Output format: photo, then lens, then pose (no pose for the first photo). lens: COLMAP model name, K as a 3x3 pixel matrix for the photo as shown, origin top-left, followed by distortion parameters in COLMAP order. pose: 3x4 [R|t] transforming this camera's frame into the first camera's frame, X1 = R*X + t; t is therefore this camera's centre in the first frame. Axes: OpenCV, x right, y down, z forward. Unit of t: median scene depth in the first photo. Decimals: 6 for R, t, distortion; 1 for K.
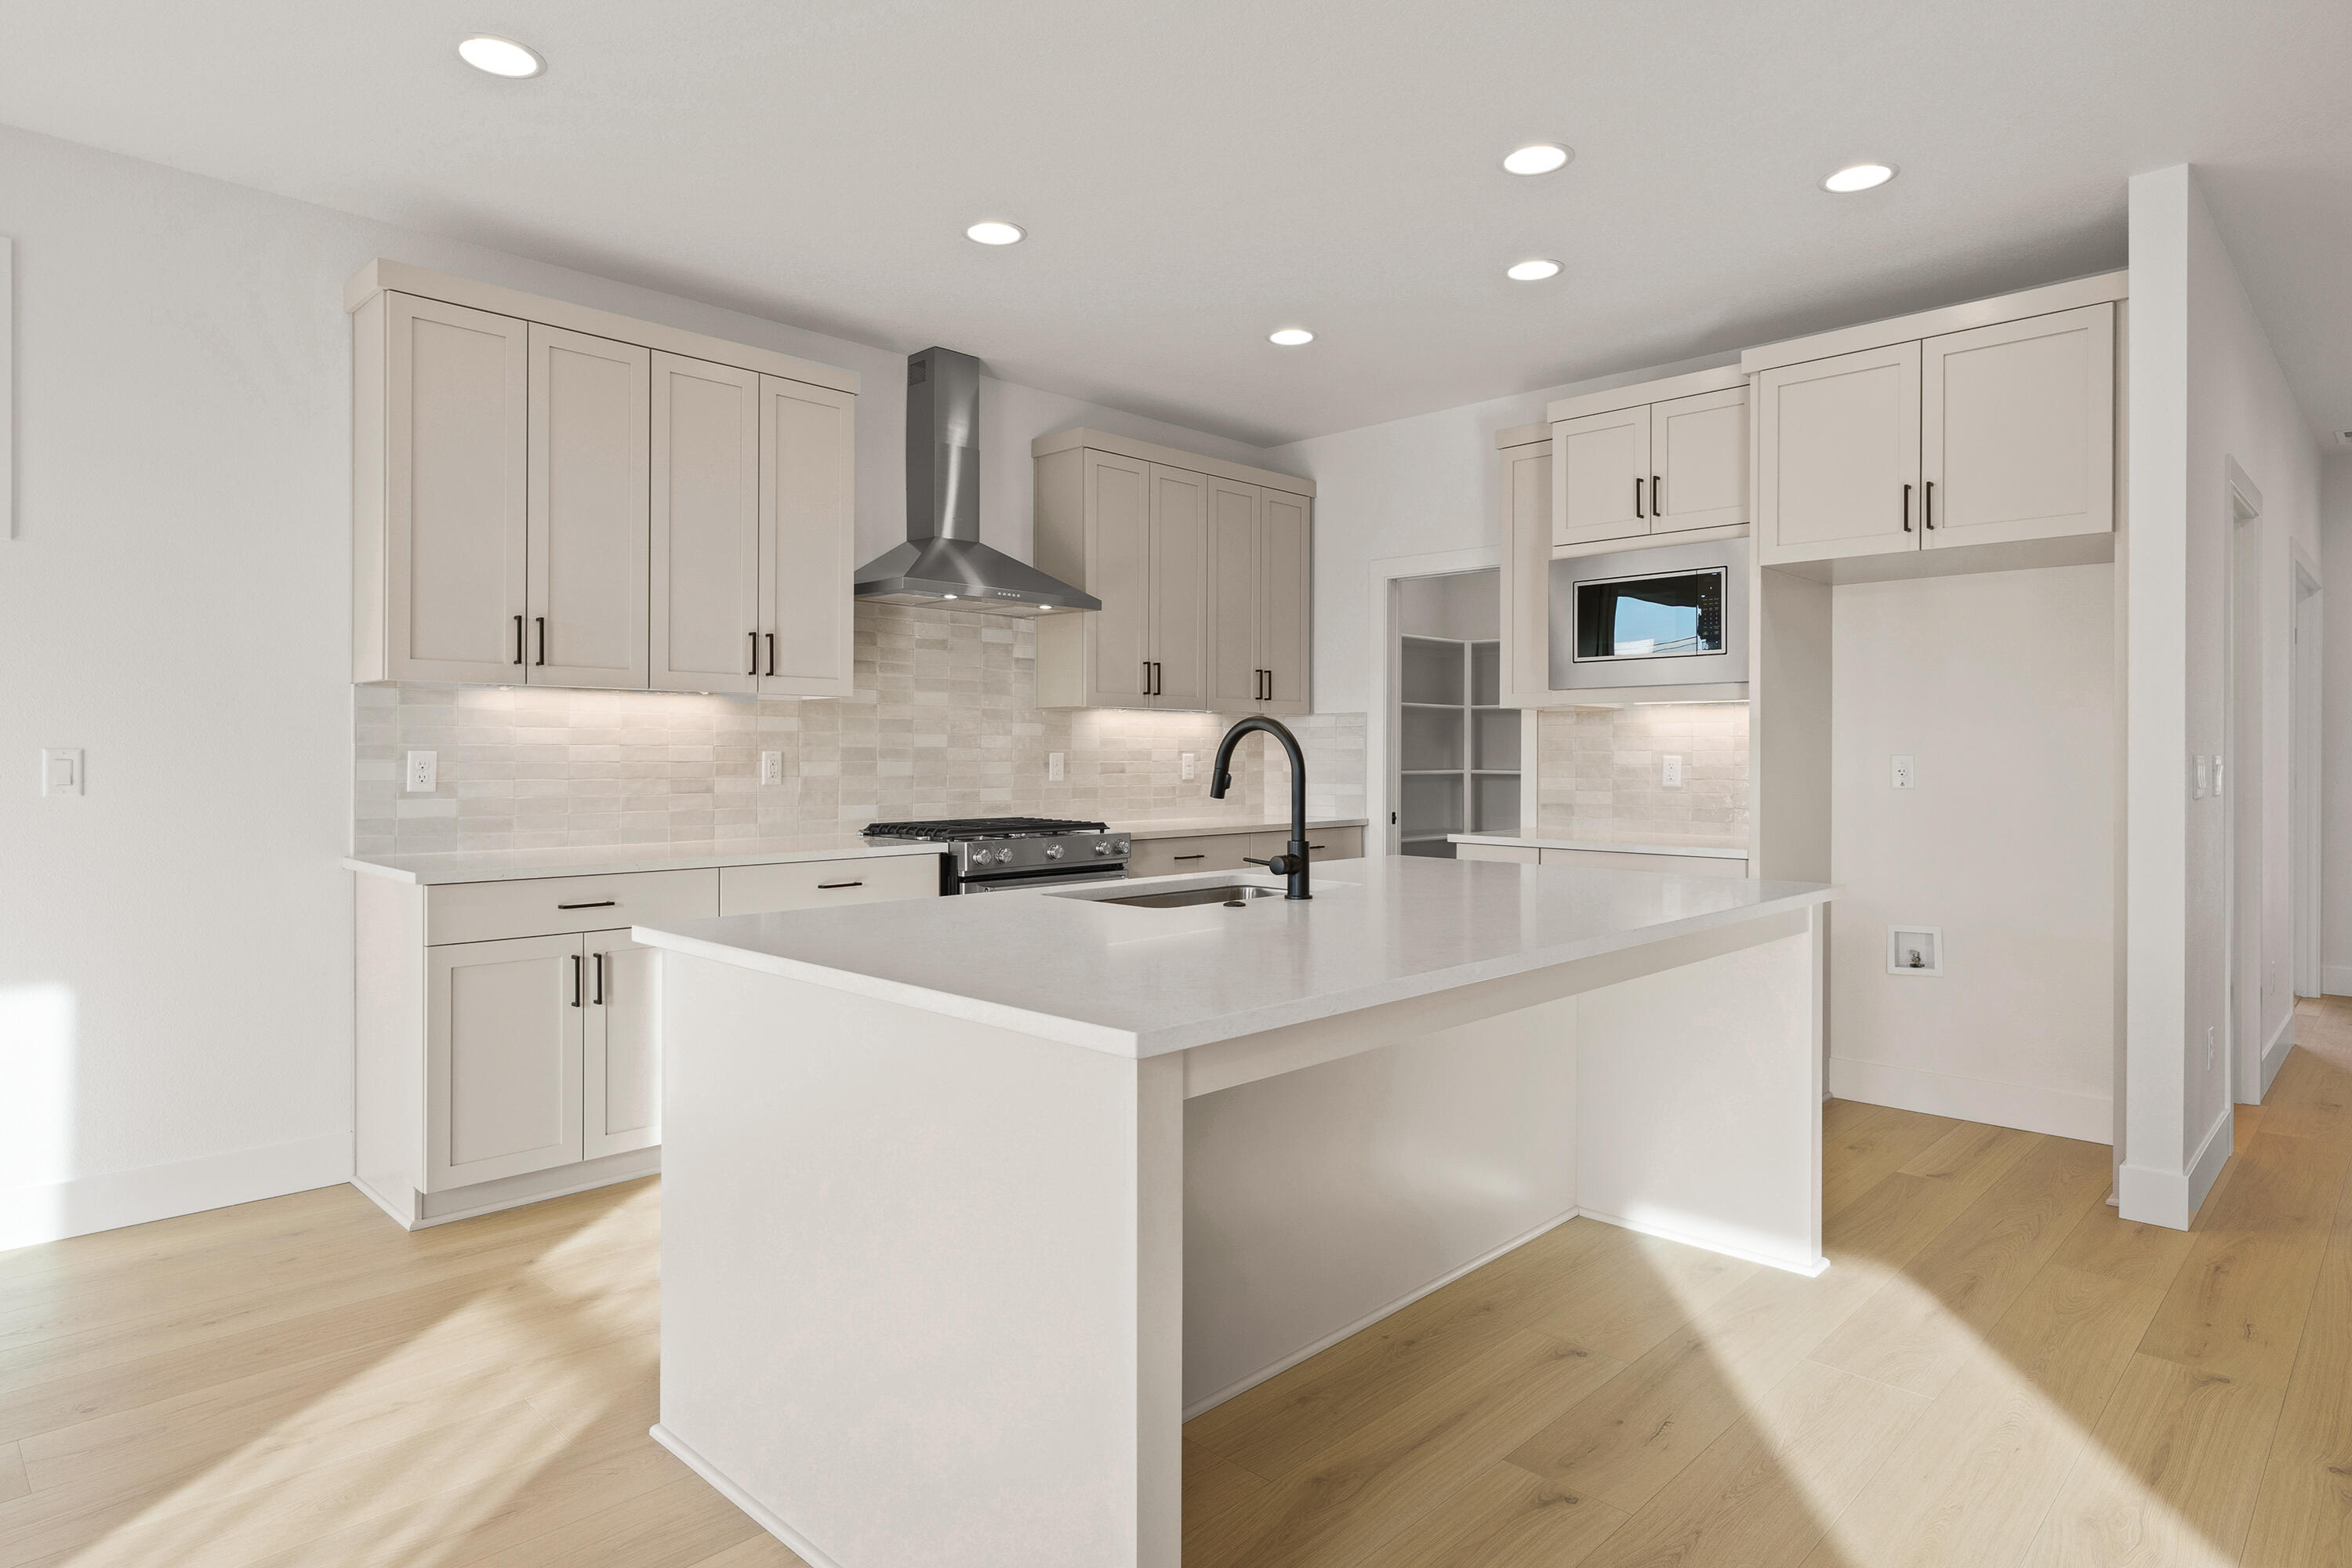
lens RADIAL K [[1327.1, 0, 1173.1], [0, 1327.1, 752.1], [0, 0, 1]] dist [-0.000421, -0.000469]
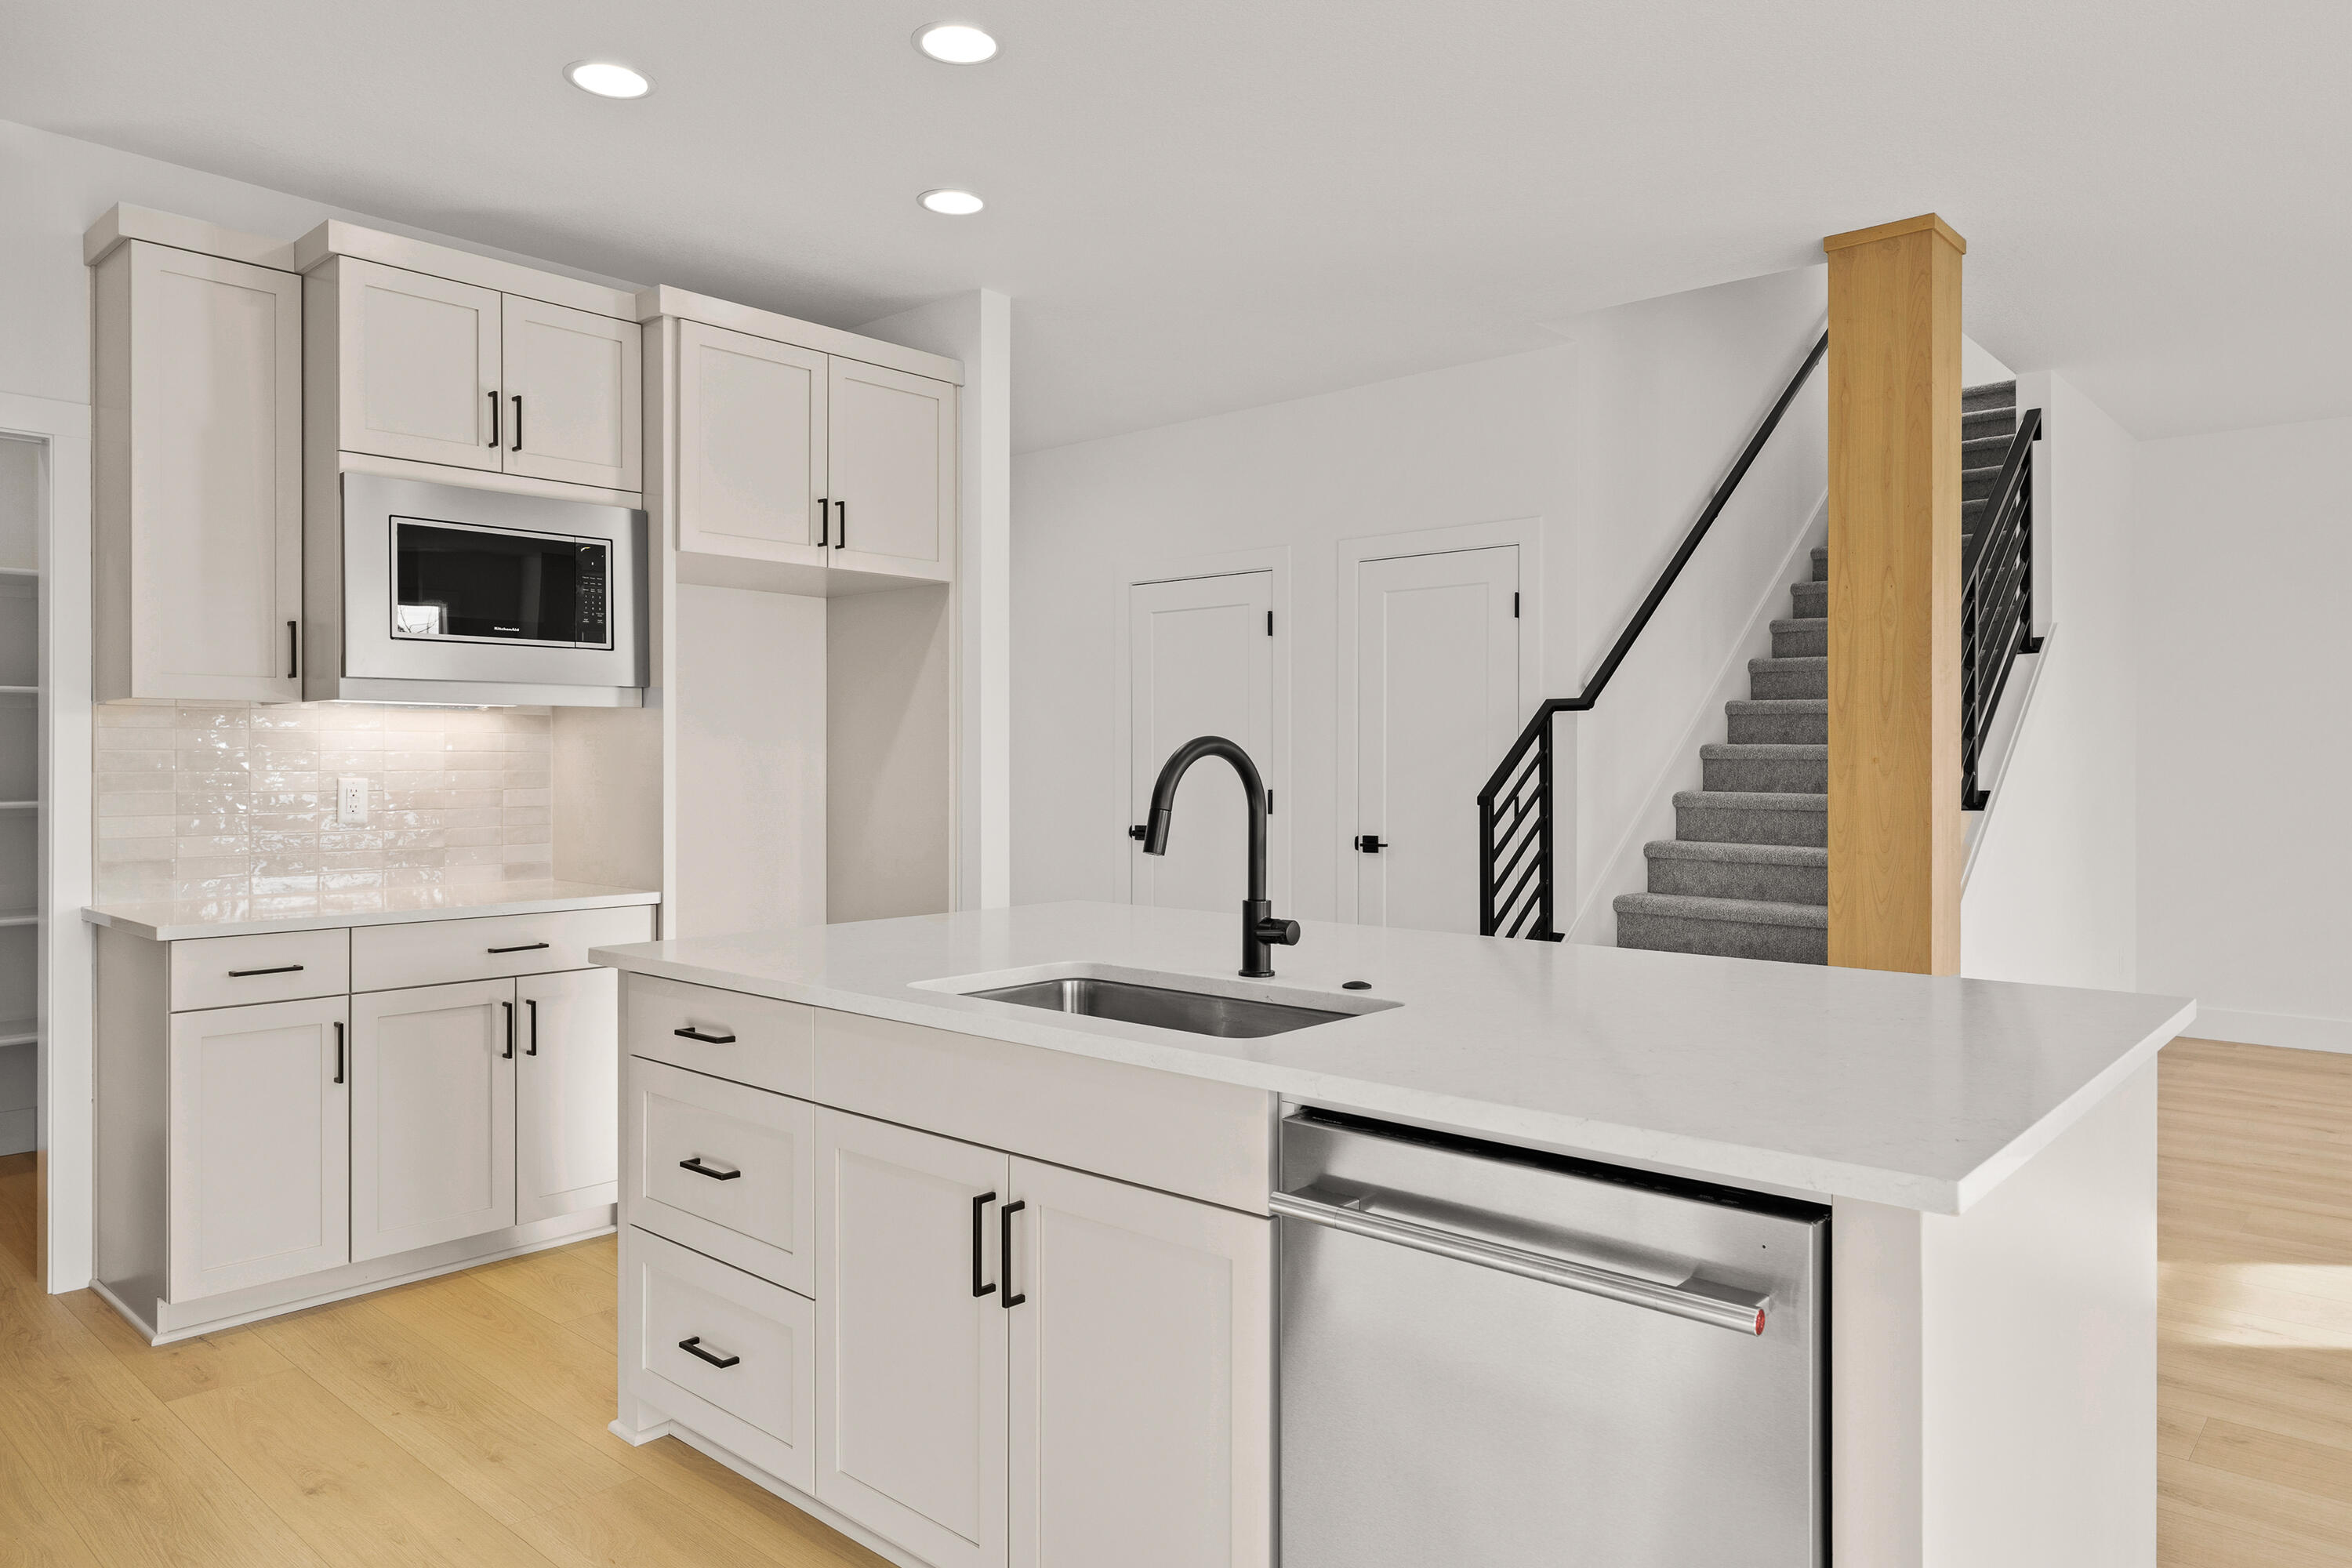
lens RADIAL K [[1483.0, 0, 1169.8], [0, 1483.0, 753.9], [0, 0, 1]] dist [0.002860, 0.000896]
pose [[-0.031835, 0.005065, 0.999480, -0.440684], [0.000011, 0.999987, -0.005067, -0.006275], [-0.999493, -0.000150, -0.031835, 0.632084]]
